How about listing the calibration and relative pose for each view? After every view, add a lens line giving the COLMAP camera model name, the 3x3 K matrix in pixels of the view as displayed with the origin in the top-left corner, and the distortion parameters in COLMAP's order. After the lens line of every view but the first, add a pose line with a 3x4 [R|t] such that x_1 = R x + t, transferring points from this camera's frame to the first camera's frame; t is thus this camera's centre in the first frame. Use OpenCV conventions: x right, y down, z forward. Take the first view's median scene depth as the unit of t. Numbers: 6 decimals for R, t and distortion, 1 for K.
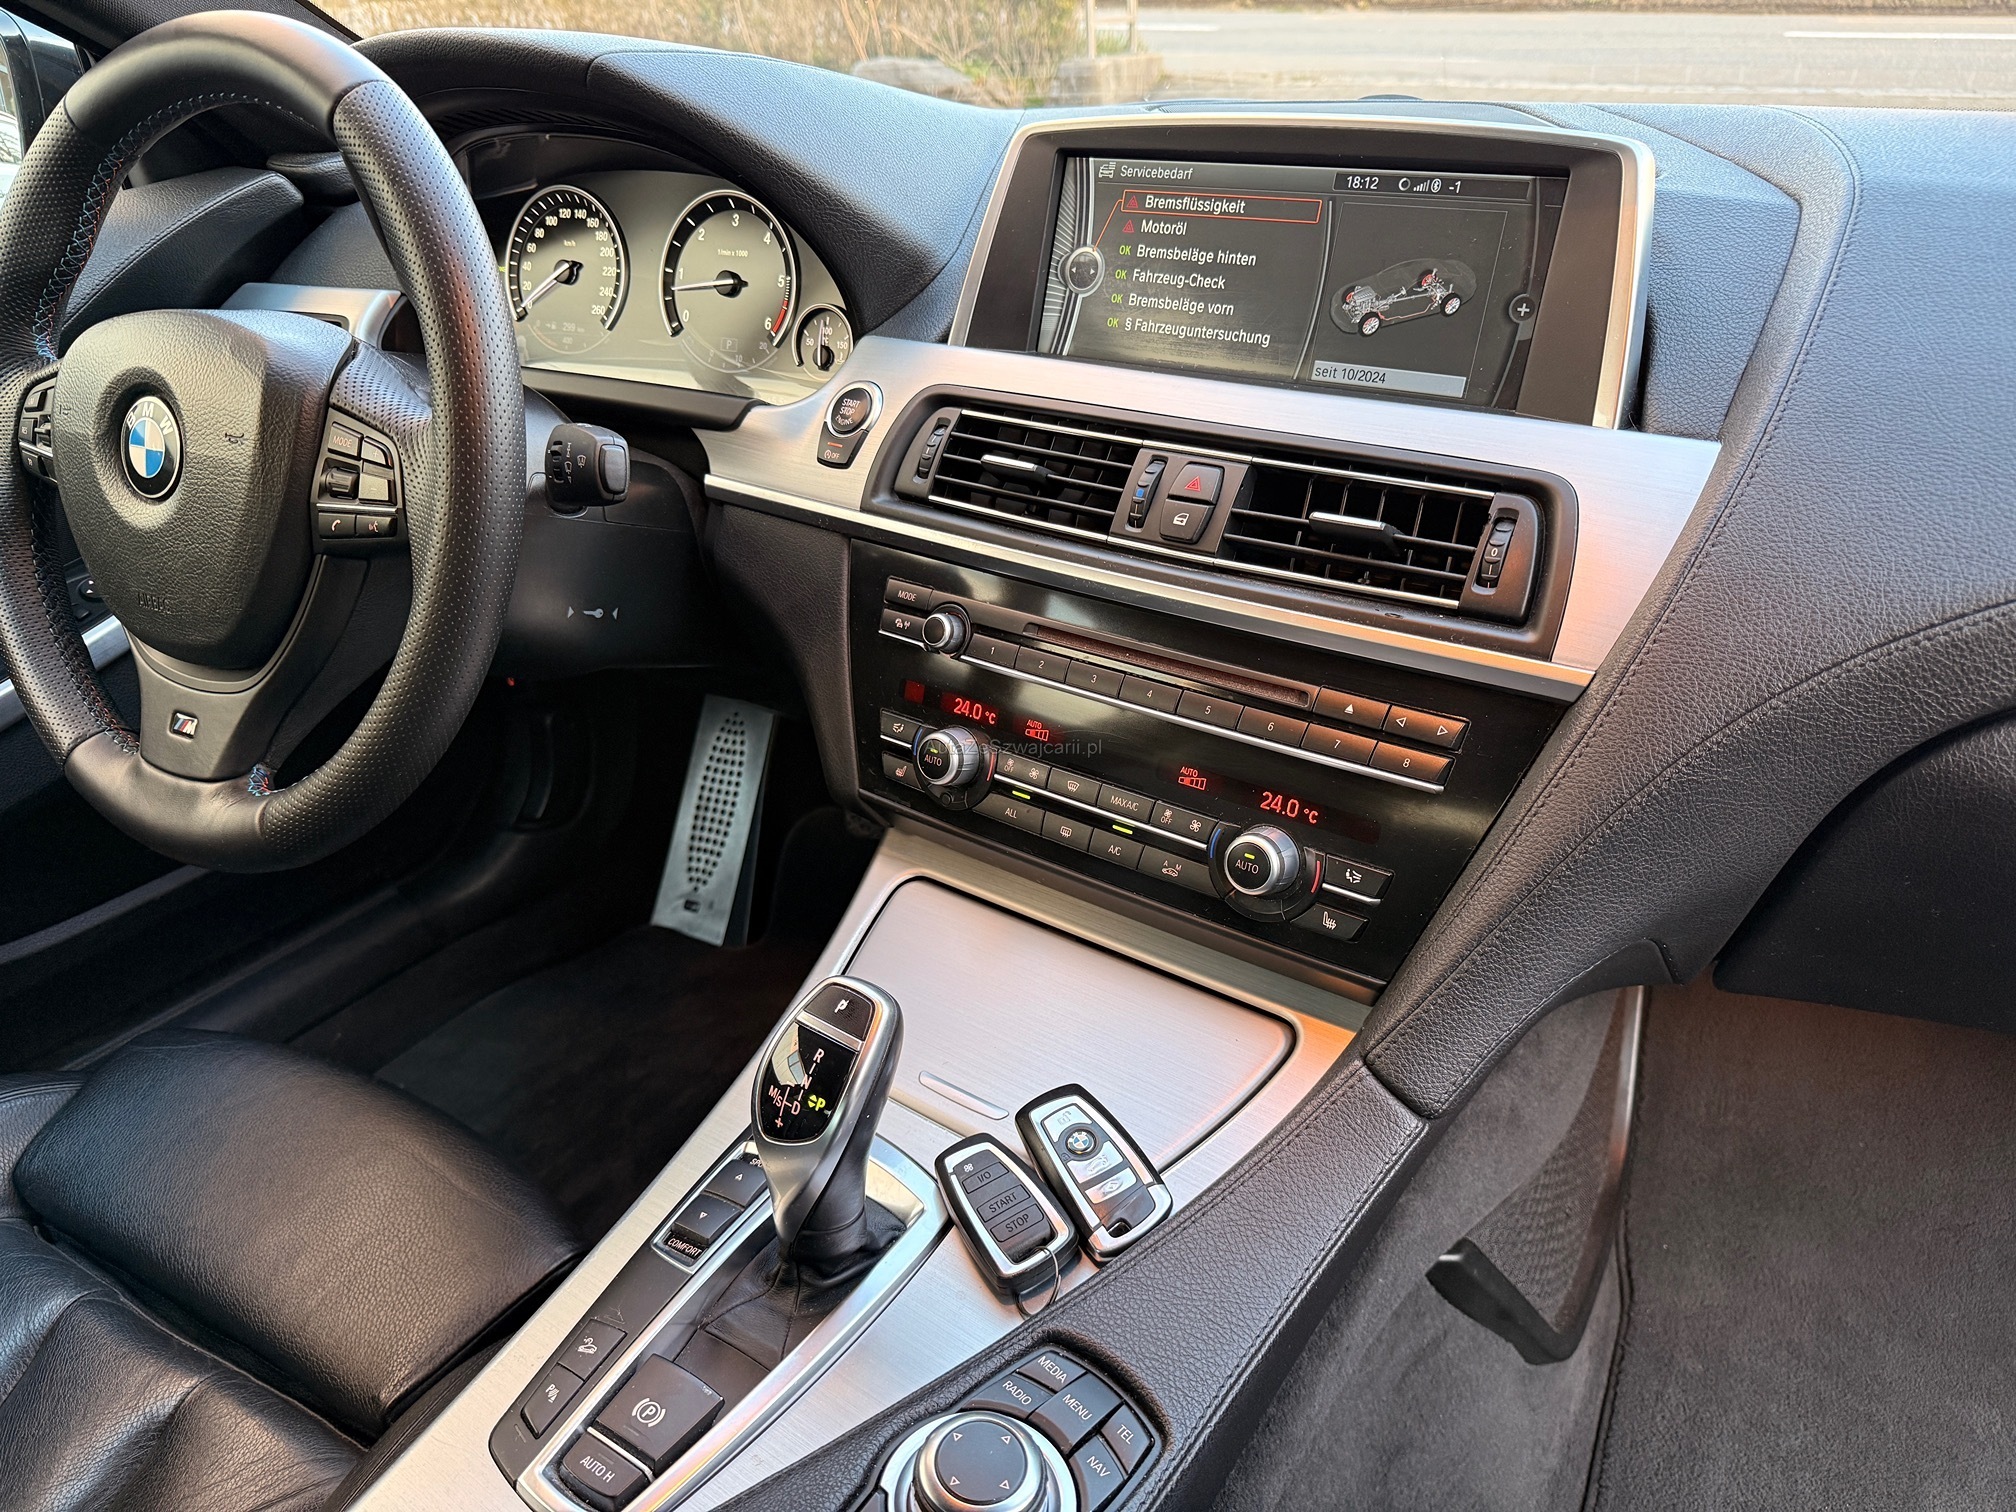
lens RADIAL K [[1412.0, 0, 1016.2], [0, 1412.0, 789.4], [0, 0, 1]] dist [0.042759, -0.053356]
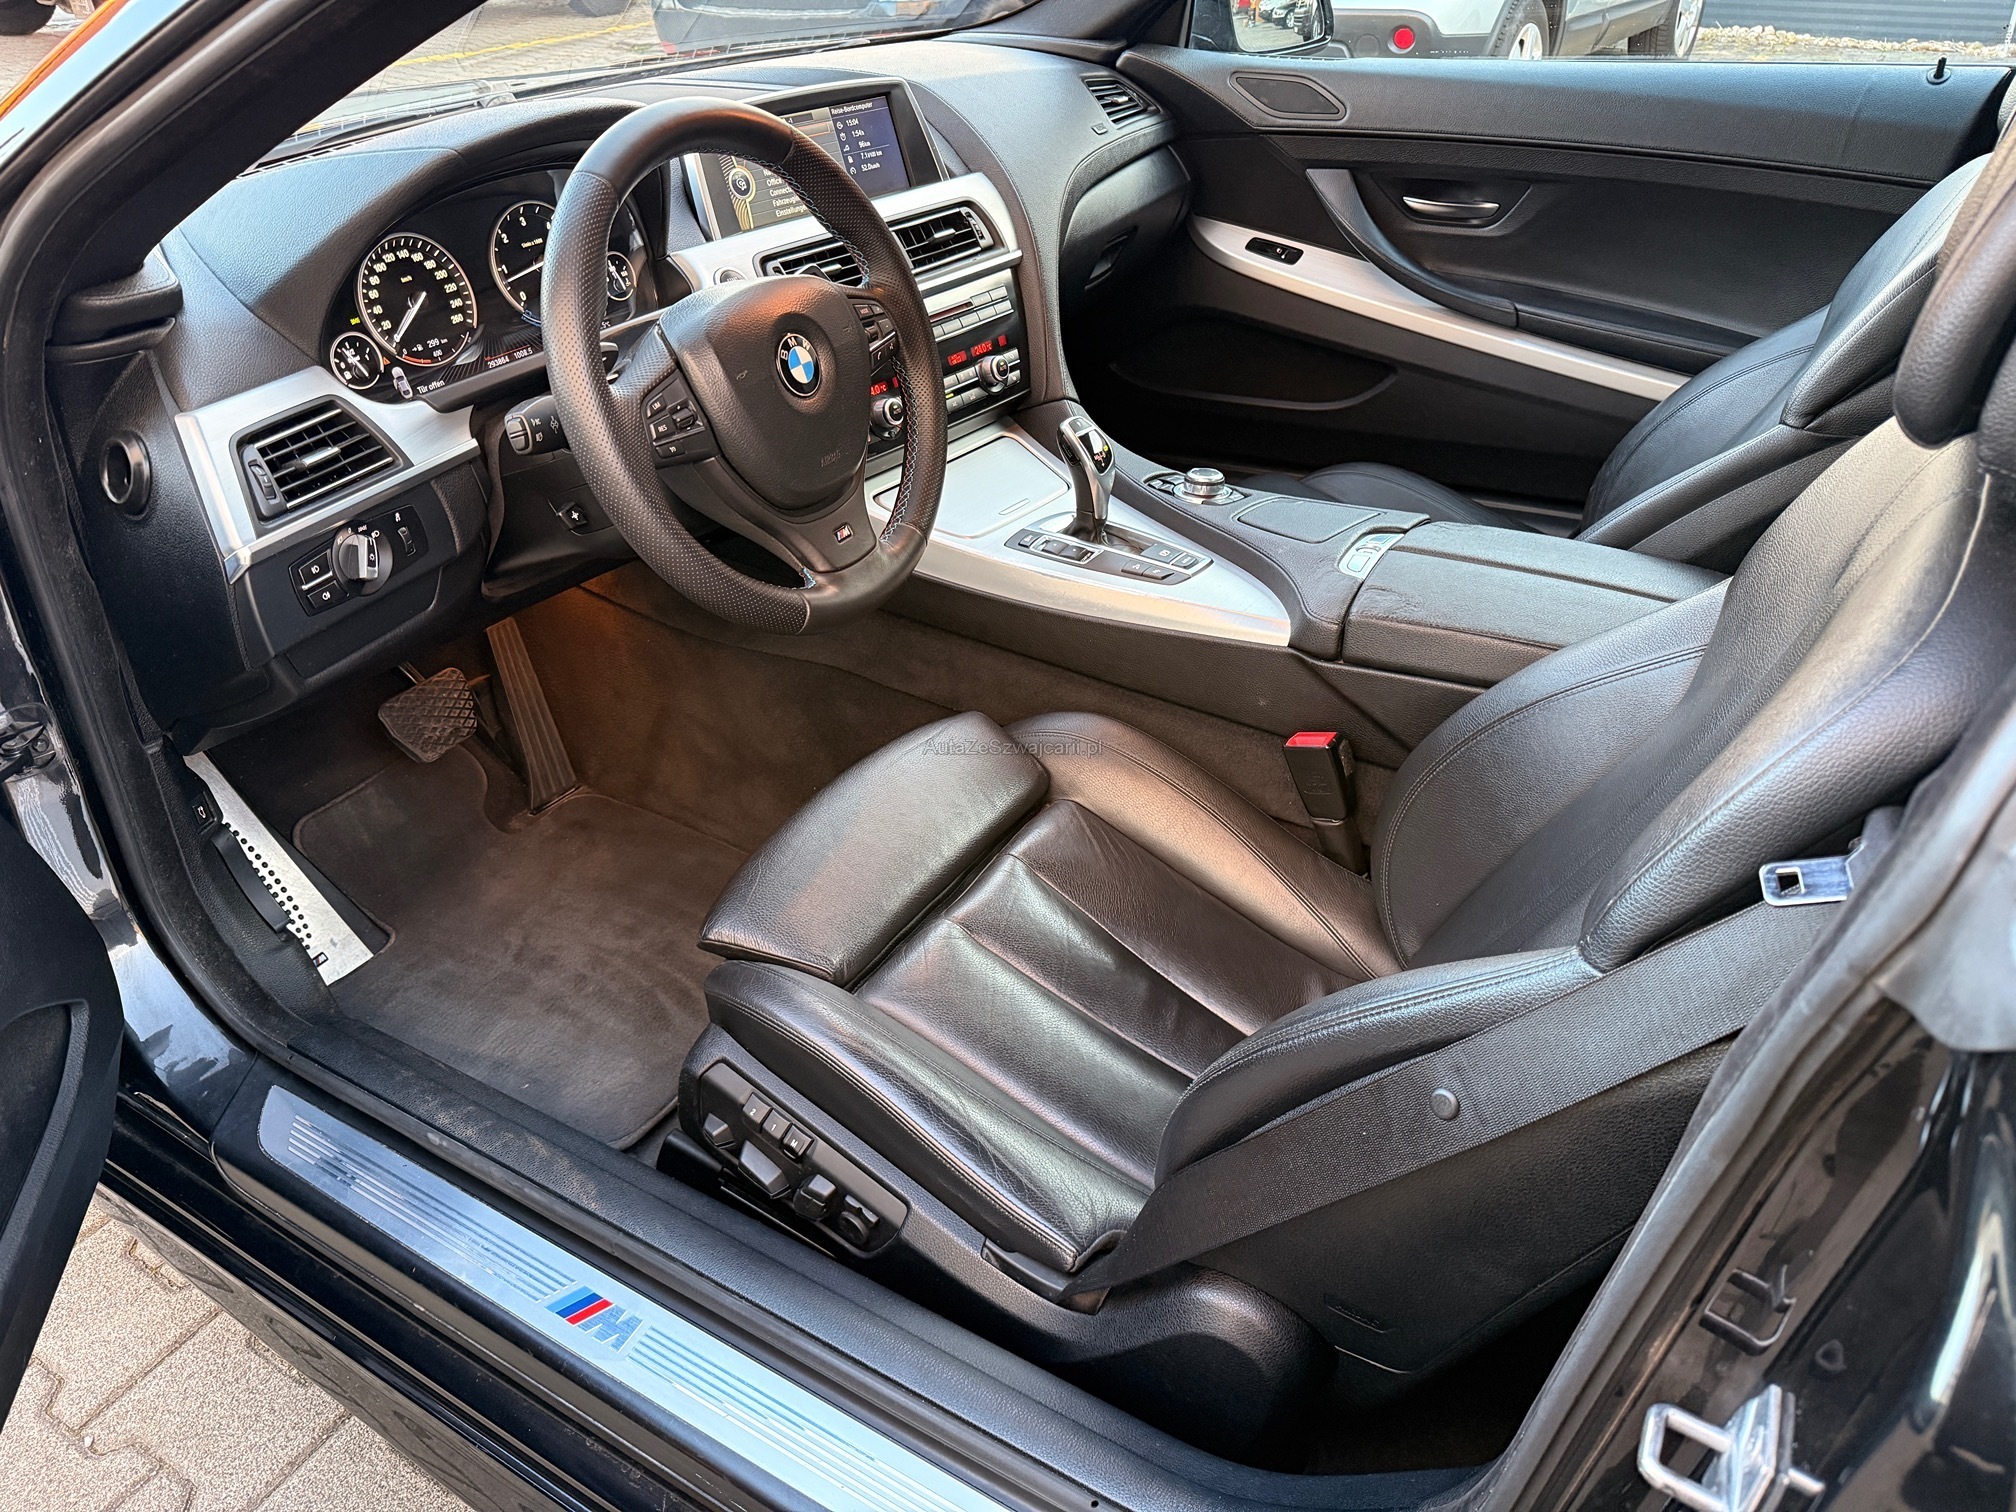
lens RADIAL K [[1412.0, 0, 1010.8], [0, 1412.0, 756.8], [0, 0, 1]] dist [0.042759, -0.053356]
pose [[0.025660, -0.518853, 0.854478, -2.124829], [0.496882, 0.748315, 0.439468, -0.477718], [-0.867439, 0.413298, 0.277011, 0.496254]]
